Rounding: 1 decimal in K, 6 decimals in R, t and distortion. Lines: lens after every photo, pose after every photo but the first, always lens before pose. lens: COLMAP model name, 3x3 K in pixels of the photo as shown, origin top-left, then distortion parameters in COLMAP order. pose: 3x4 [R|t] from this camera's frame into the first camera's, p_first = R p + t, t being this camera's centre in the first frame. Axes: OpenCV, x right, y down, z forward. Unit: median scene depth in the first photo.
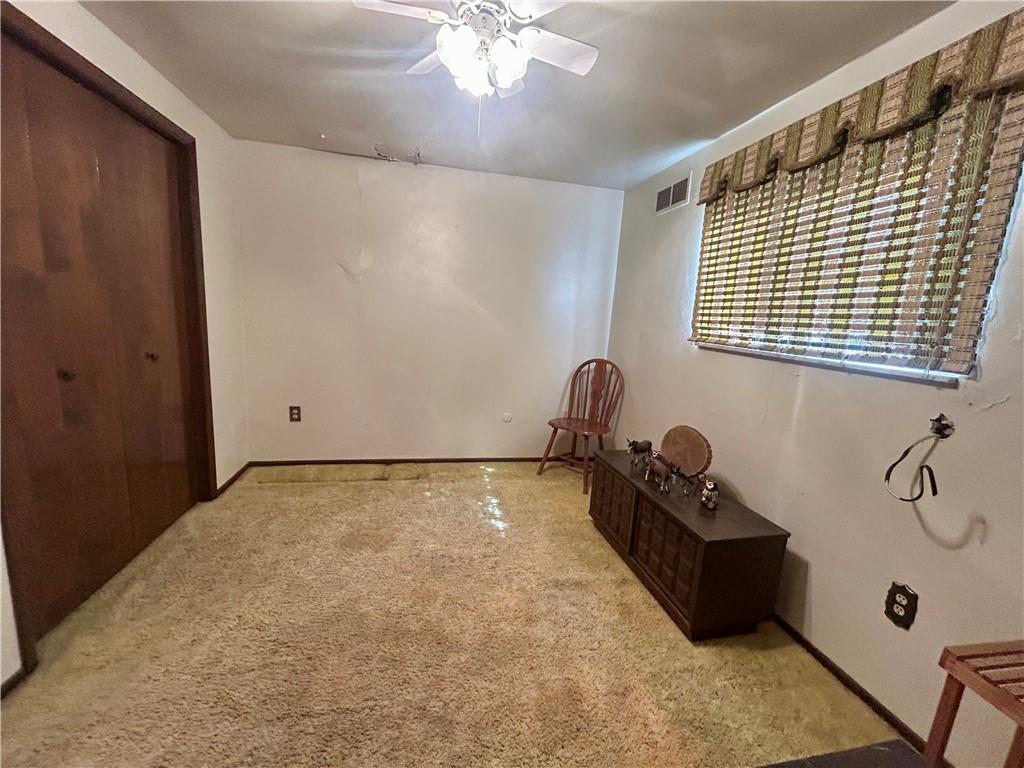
lens RADIAL K [[411.4, 0, 512.0], [0, 411.4, 384.0], [0, 0, 1]] dist [0.000094, 0.000343]
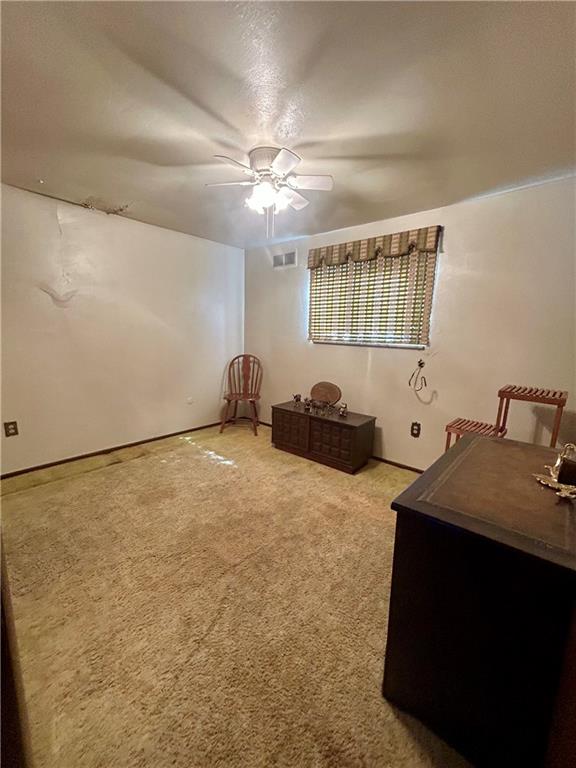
lens RADIAL K [[308.5, 0, 288.0], [0, 308.5, 384.0], [0, 0, 1]] dist [0.000094, 0.000343]
pose [[0.802781, -0.142494, 0.578998, -0.552237], [0.125455, 0.989654, 0.069616, -0.013199], [-0.582927, 0.016752, 0.812352, -0.119150]]
